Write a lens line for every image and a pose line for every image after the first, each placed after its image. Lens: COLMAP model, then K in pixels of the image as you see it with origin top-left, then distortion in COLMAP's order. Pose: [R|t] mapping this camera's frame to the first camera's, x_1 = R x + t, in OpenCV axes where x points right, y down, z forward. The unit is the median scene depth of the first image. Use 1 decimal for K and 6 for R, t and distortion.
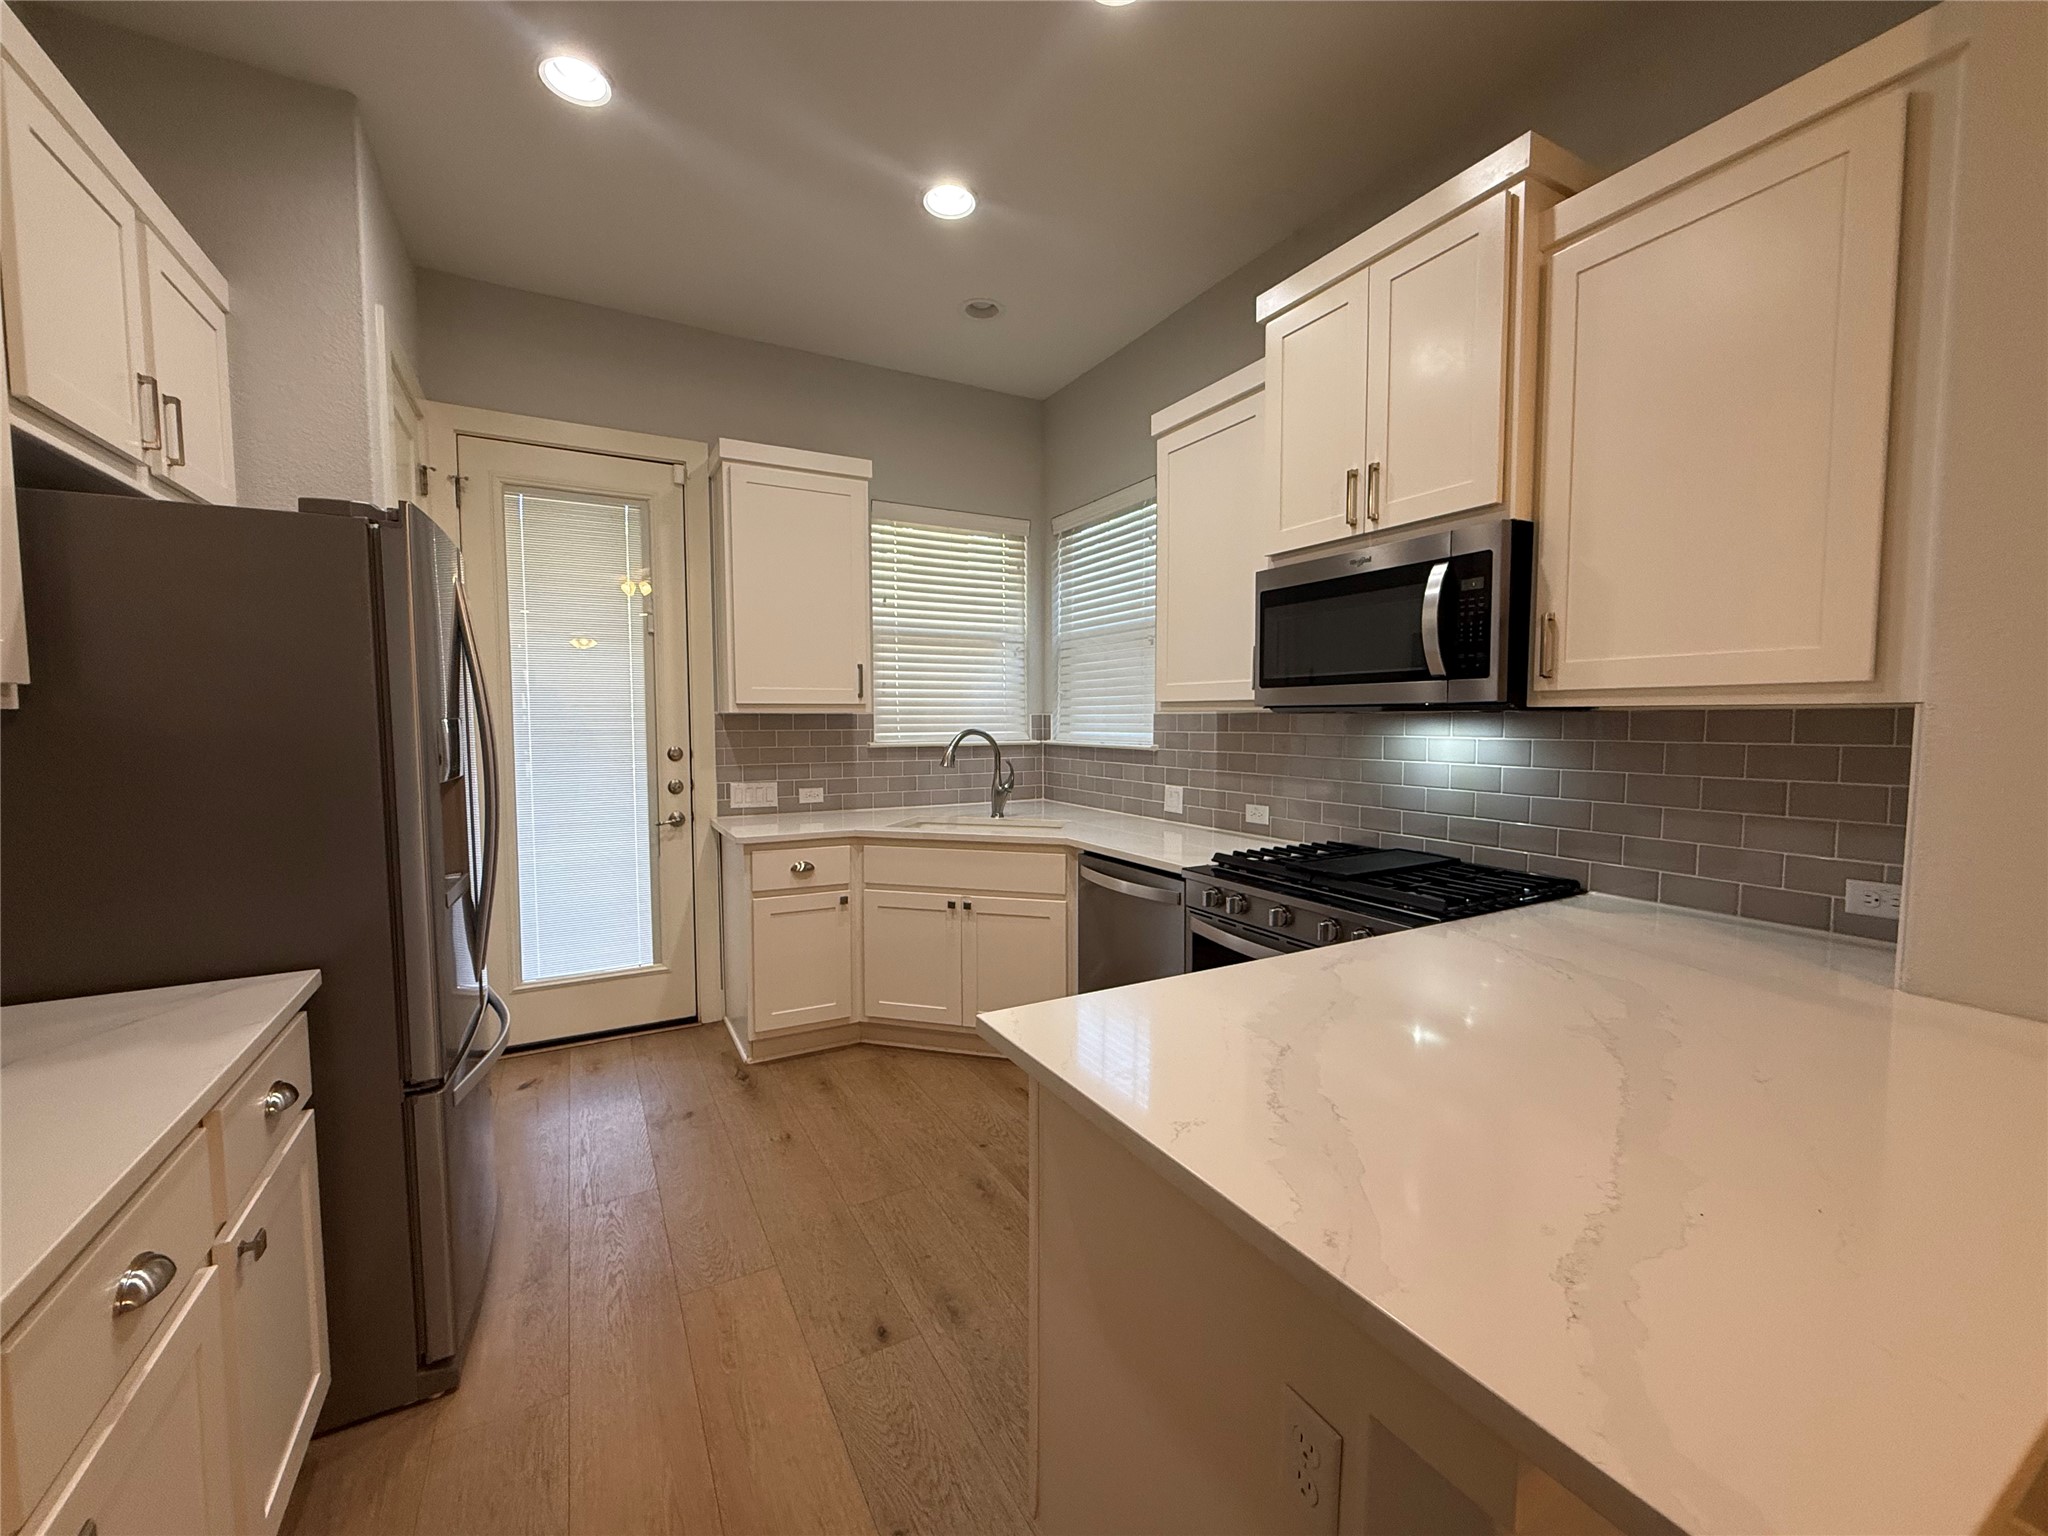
lens RADIAL K [[820.6, 0, 1032.9], [0, 820.6, 766.0], [0, 0, 1]] dist [-0.000253, -0.000182]
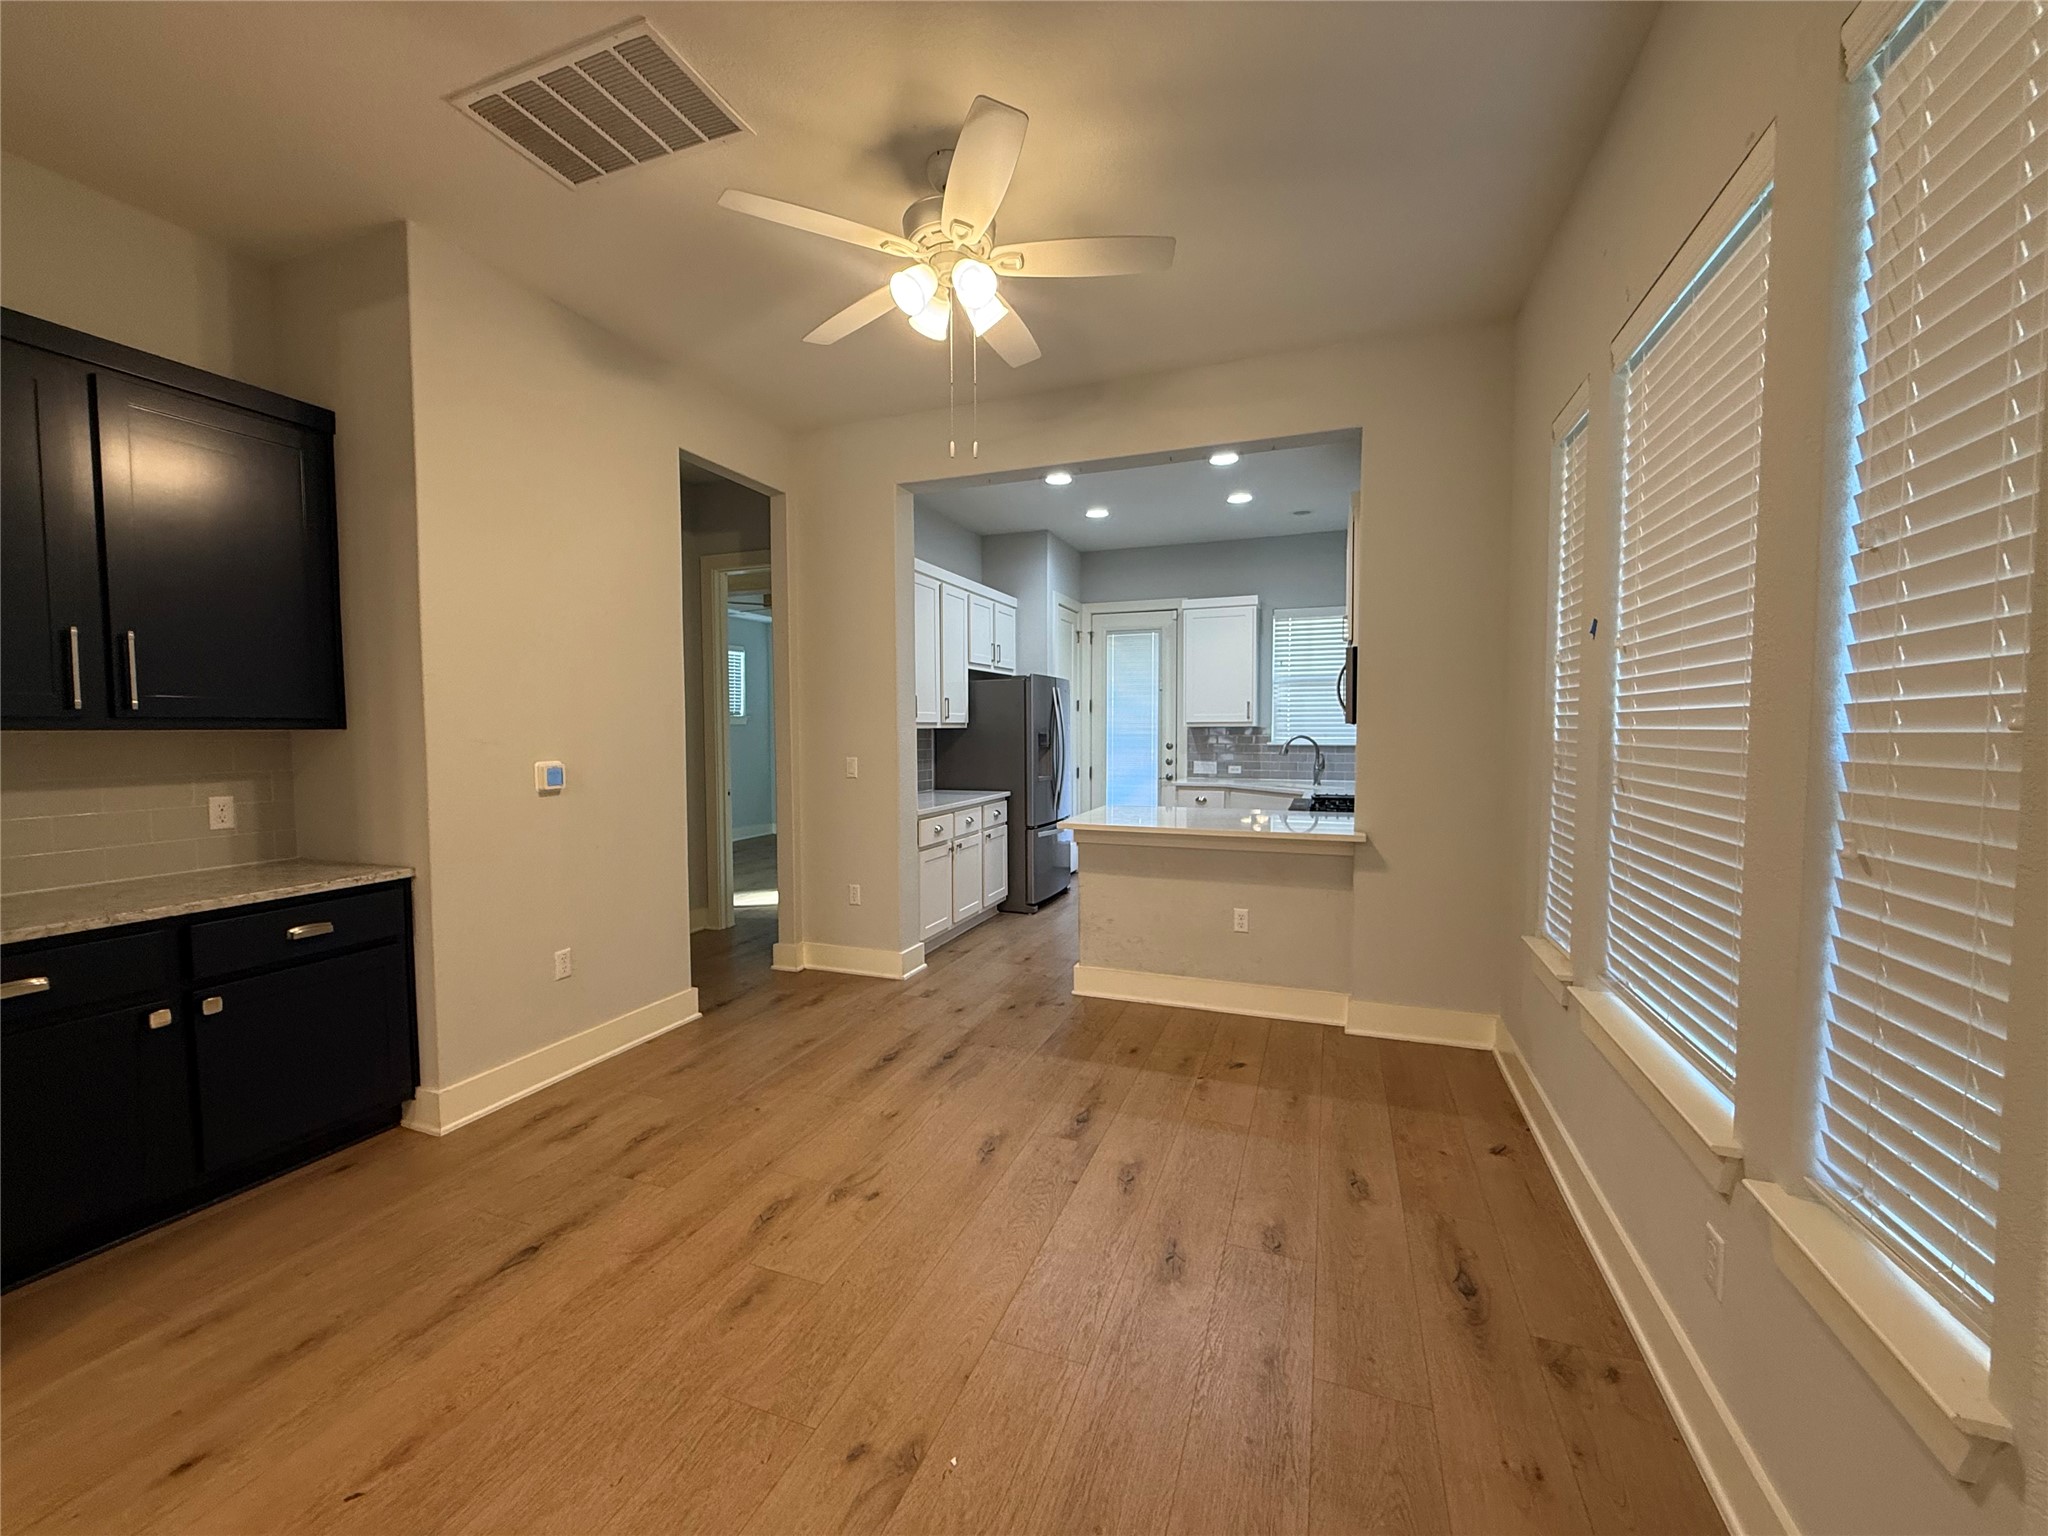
lens RADIAL K [[820.6, 0, 1021.1], [0, 820.6, 767.8], [0, 0, 1]] dist [-0.000253, -0.000182]
pose [[0.641399, 0.042463, -0.766031, 0.934739], [-0.045695, 0.998809, 0.017106, 0.023130], [0.765846, 0.024032, 0.642575, -0.647248]]
